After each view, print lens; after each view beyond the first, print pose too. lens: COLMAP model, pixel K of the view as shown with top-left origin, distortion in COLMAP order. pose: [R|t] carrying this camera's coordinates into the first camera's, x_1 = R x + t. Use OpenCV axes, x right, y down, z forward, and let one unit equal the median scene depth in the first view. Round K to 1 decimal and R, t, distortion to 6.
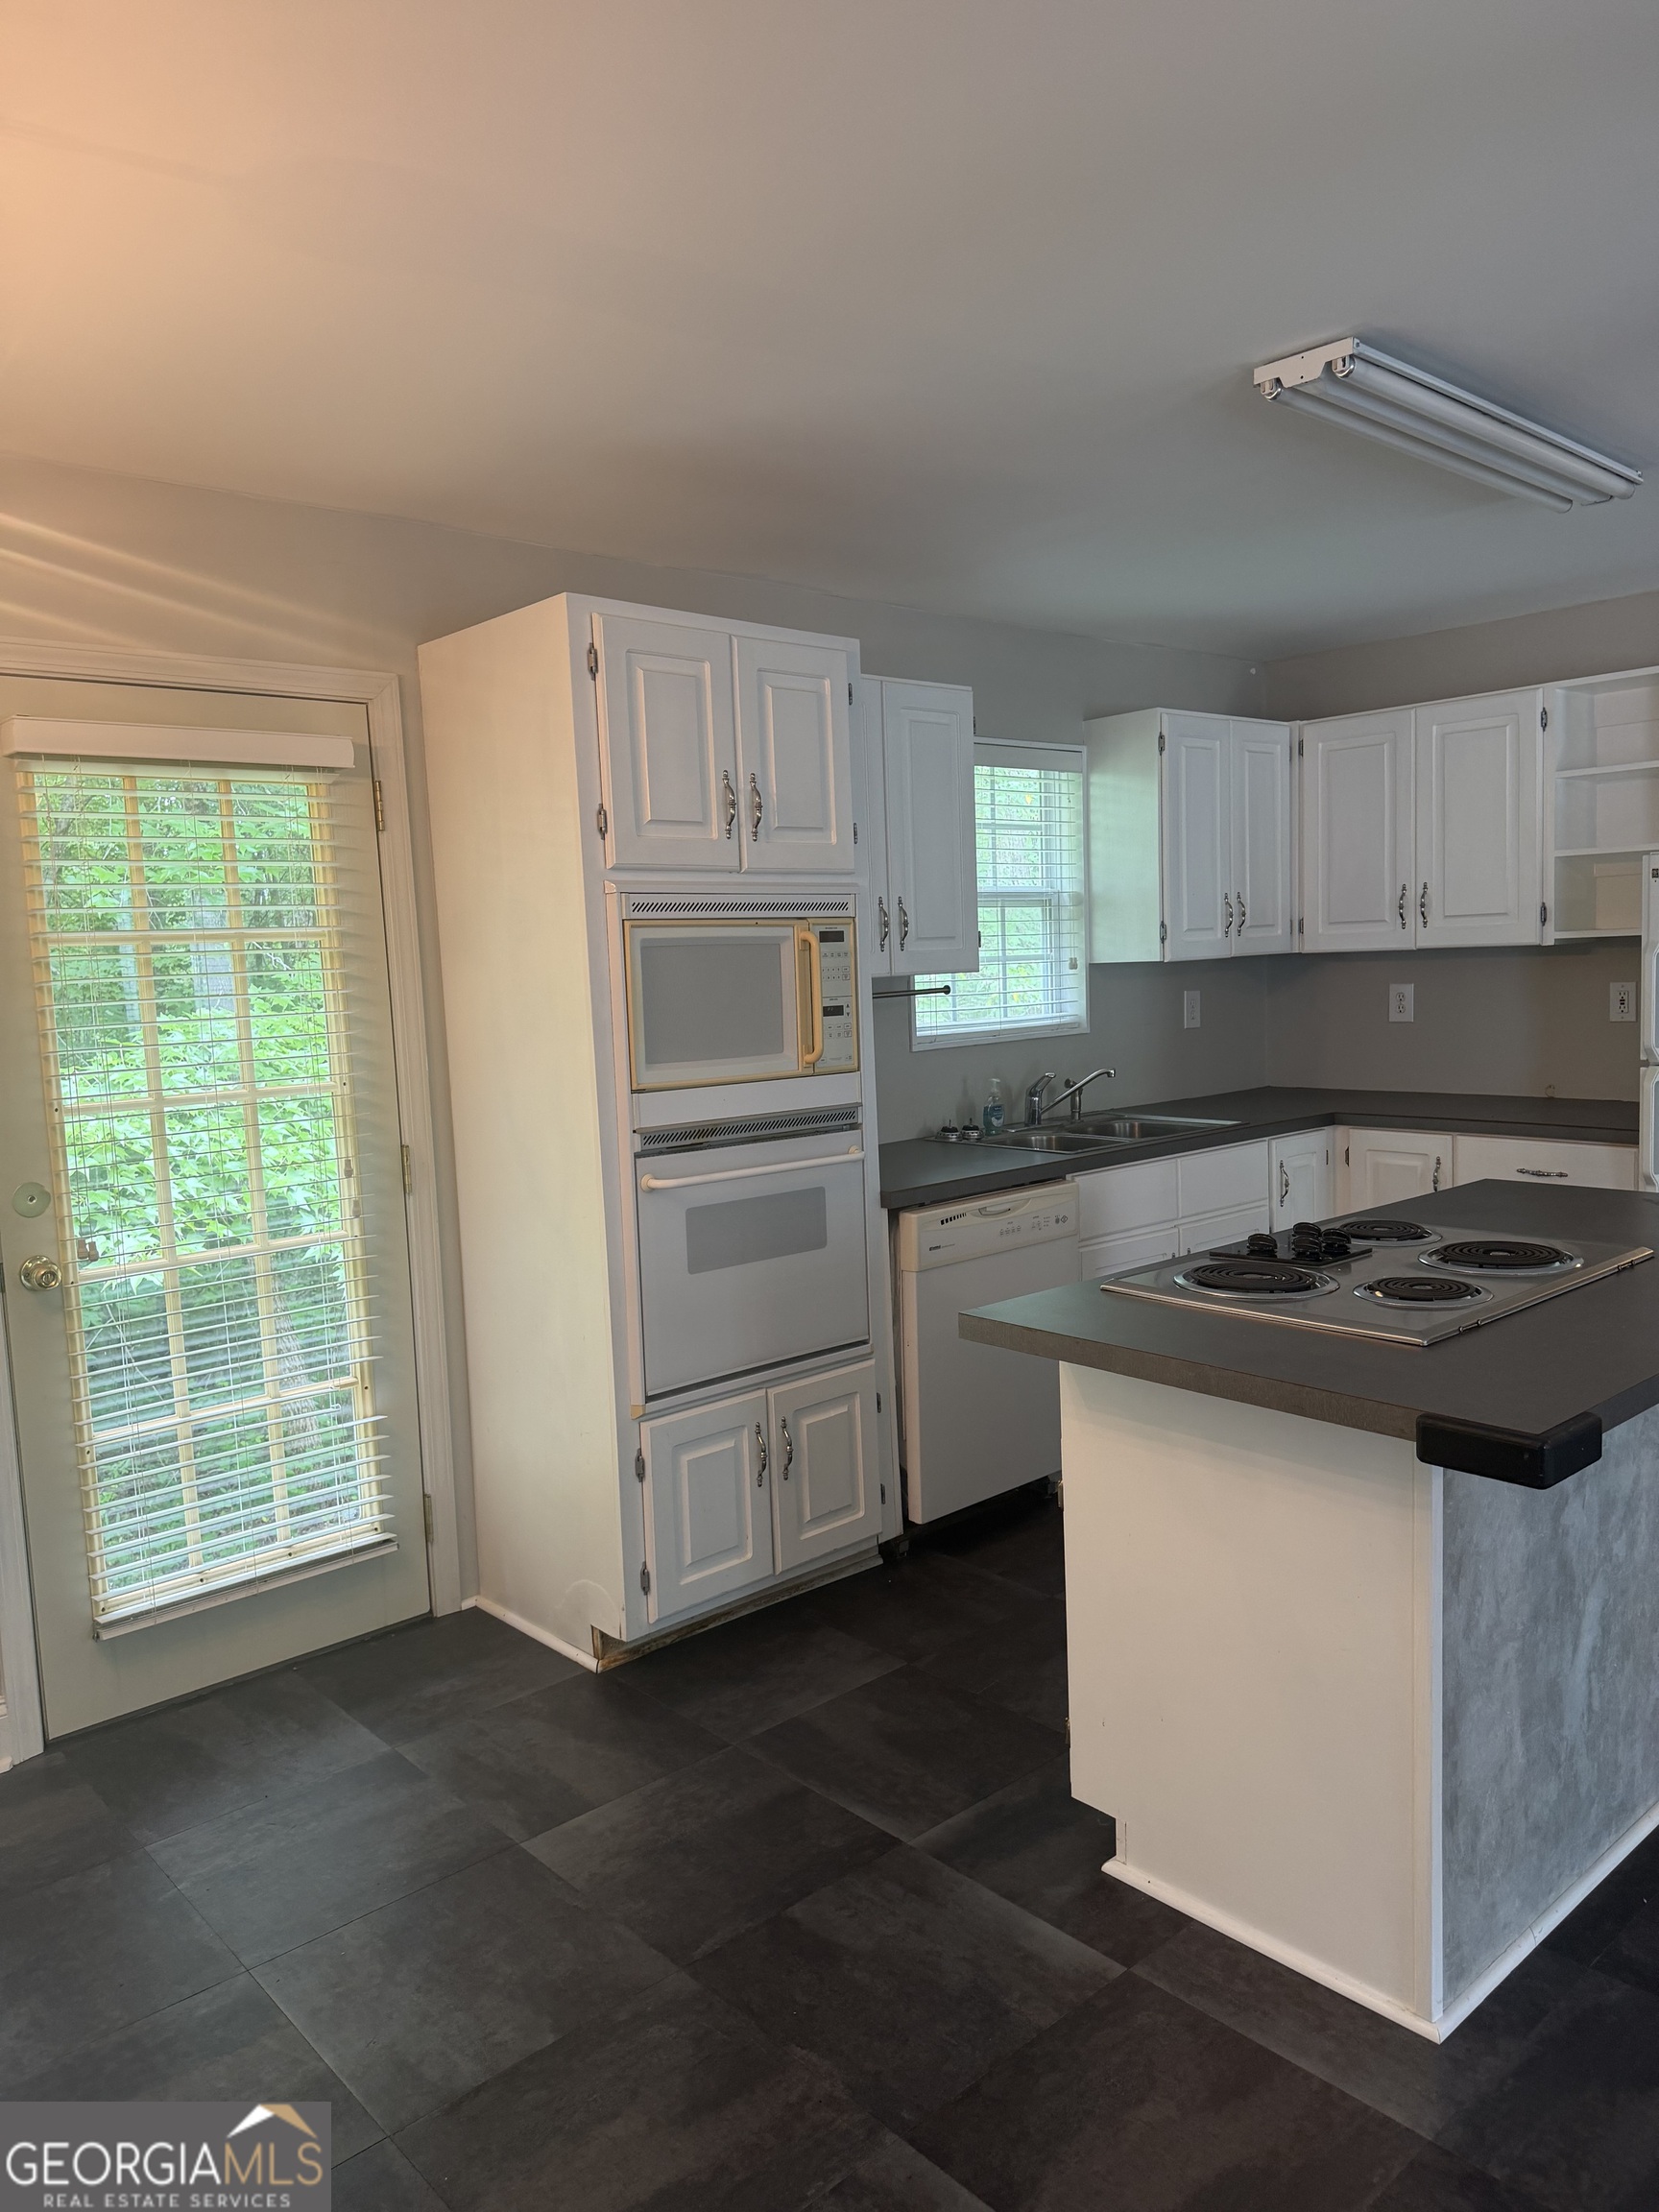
lens RADIAL K [[1558.7, 0, 830.1], [0, 1558.7, 1107.8], [0, 0, 1]] dist [0.099773, -0.171411]
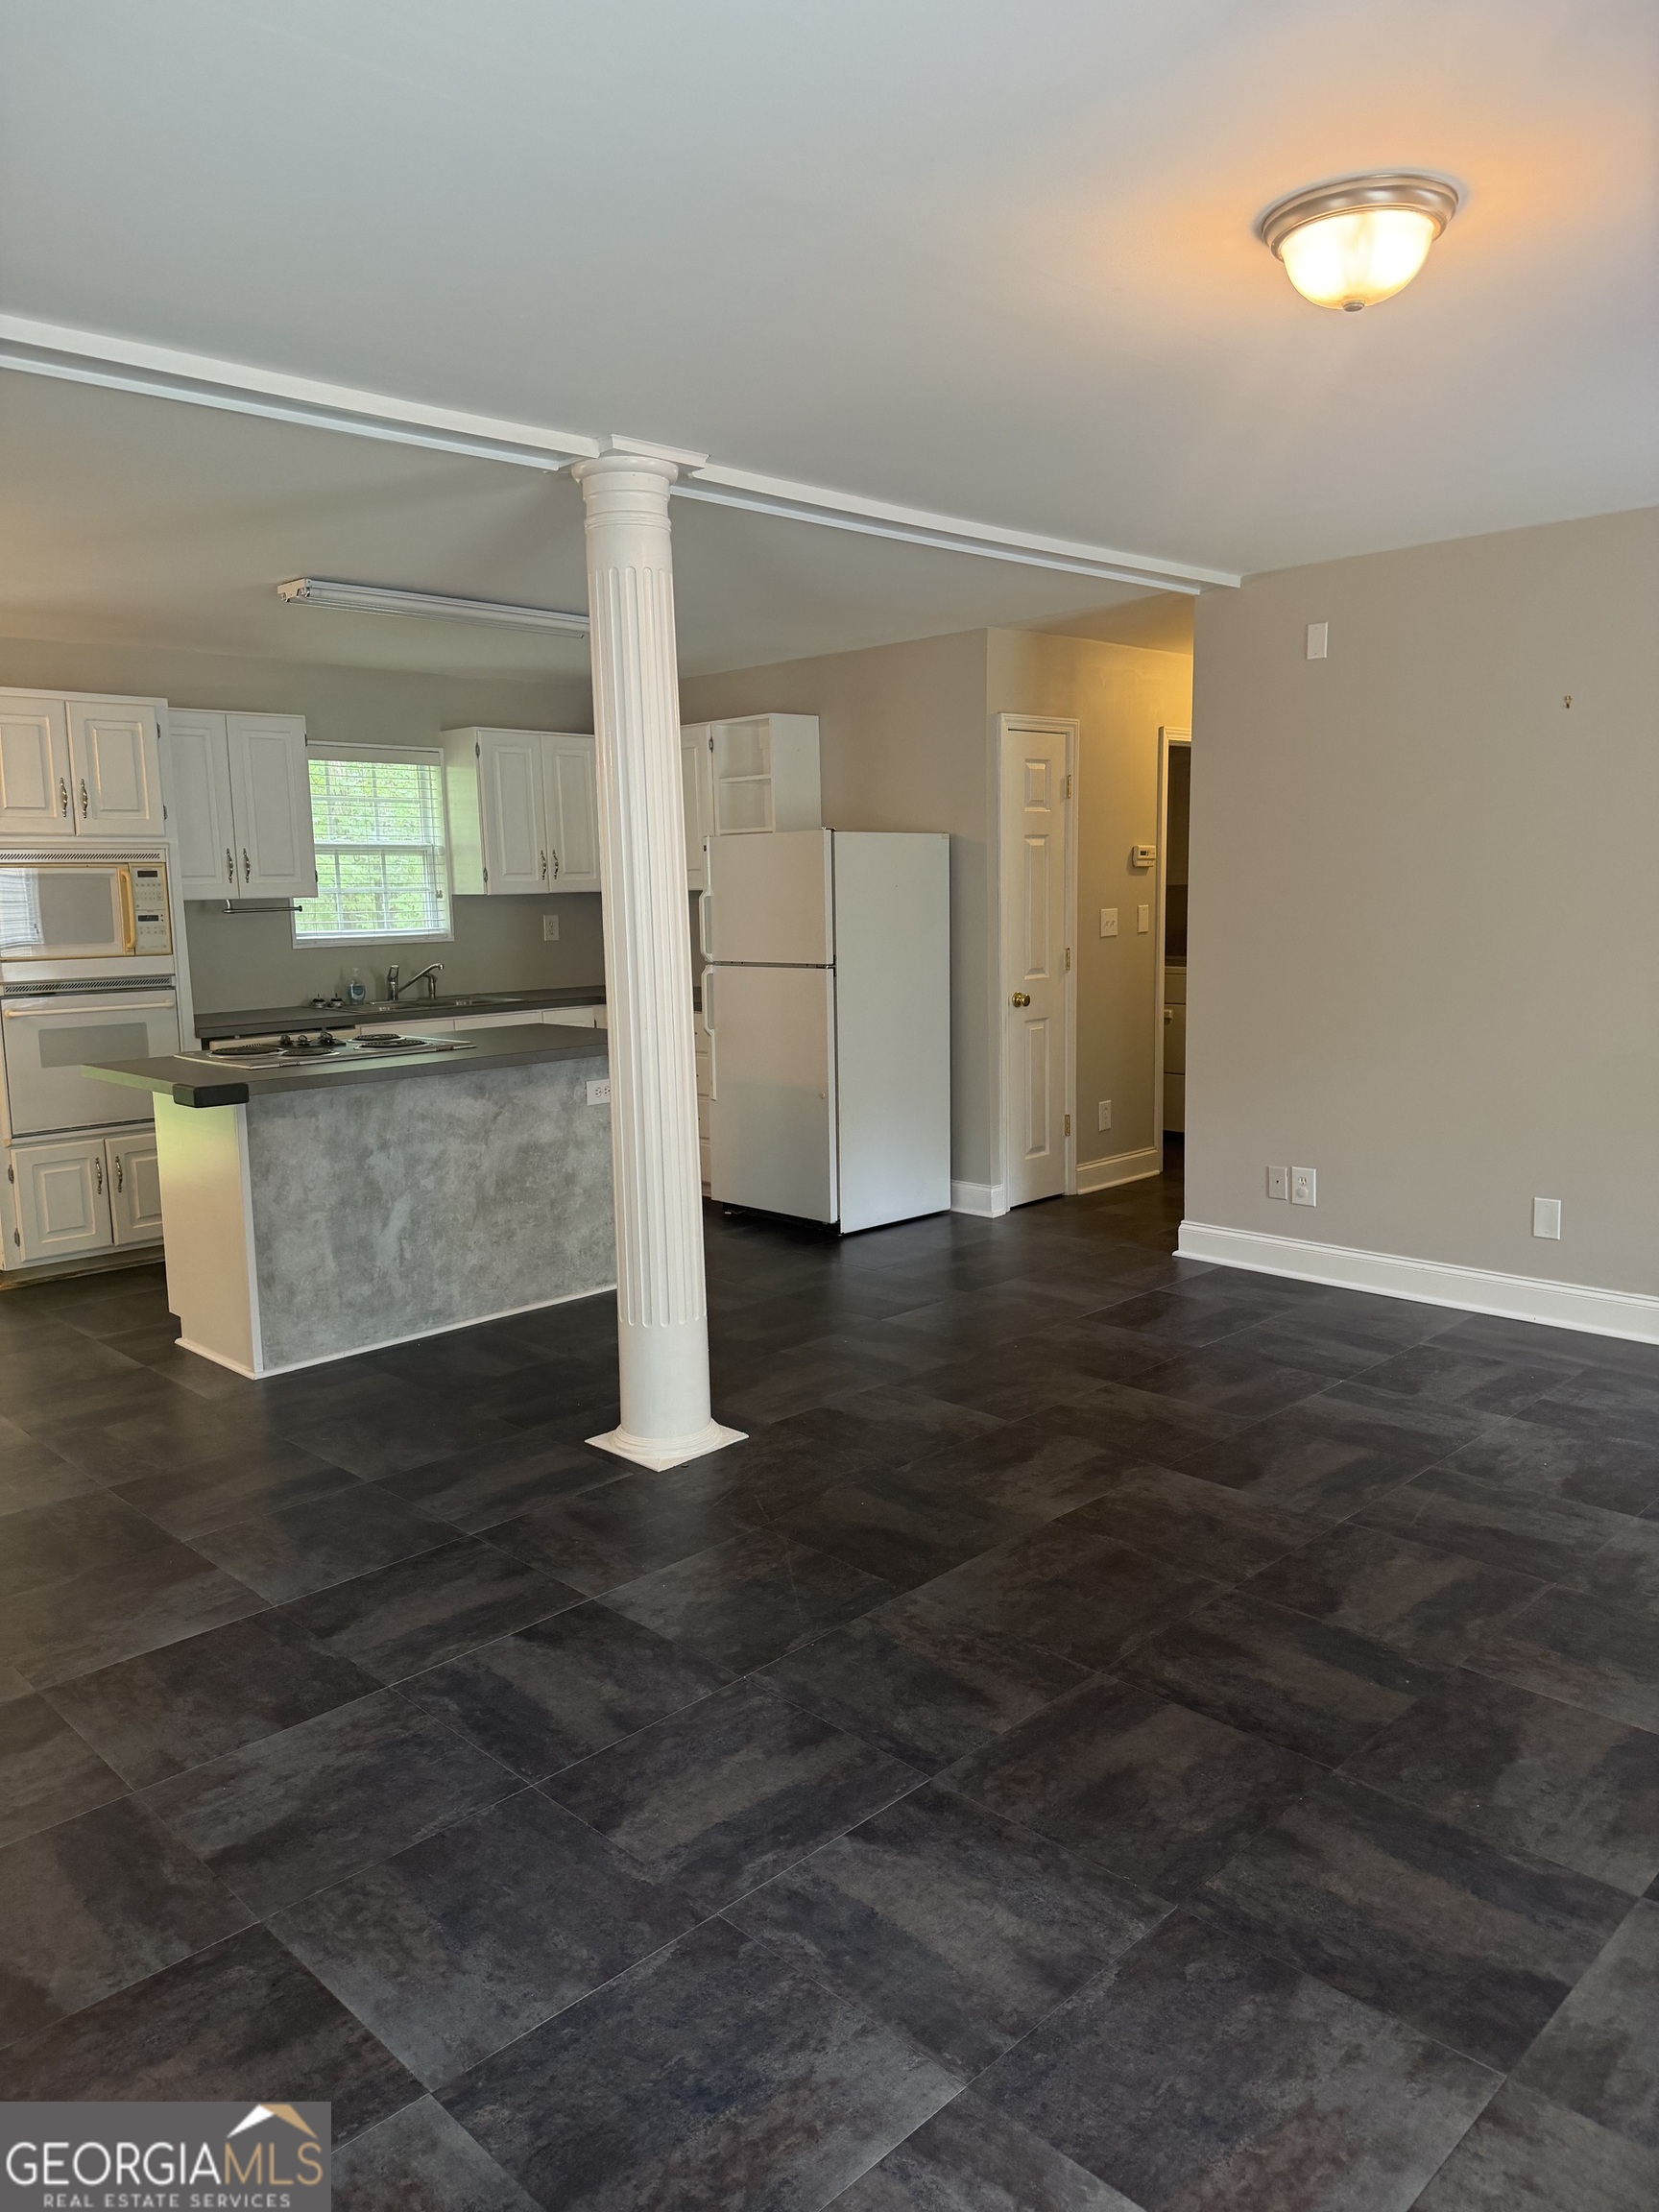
lens RADIAL K [[1558.7, 0, 830.1], [0, 1558.7, 1107.8], [0, 0, 1]] dist [0.099773, -0.171411]
pose [[0.998307, 0.010375, 0.057240, 0.702831], [-0.012944, 0.998917, 0.044691, 0.062692], [-0.056714, -0.045356, 0.997360, -0.832461]]
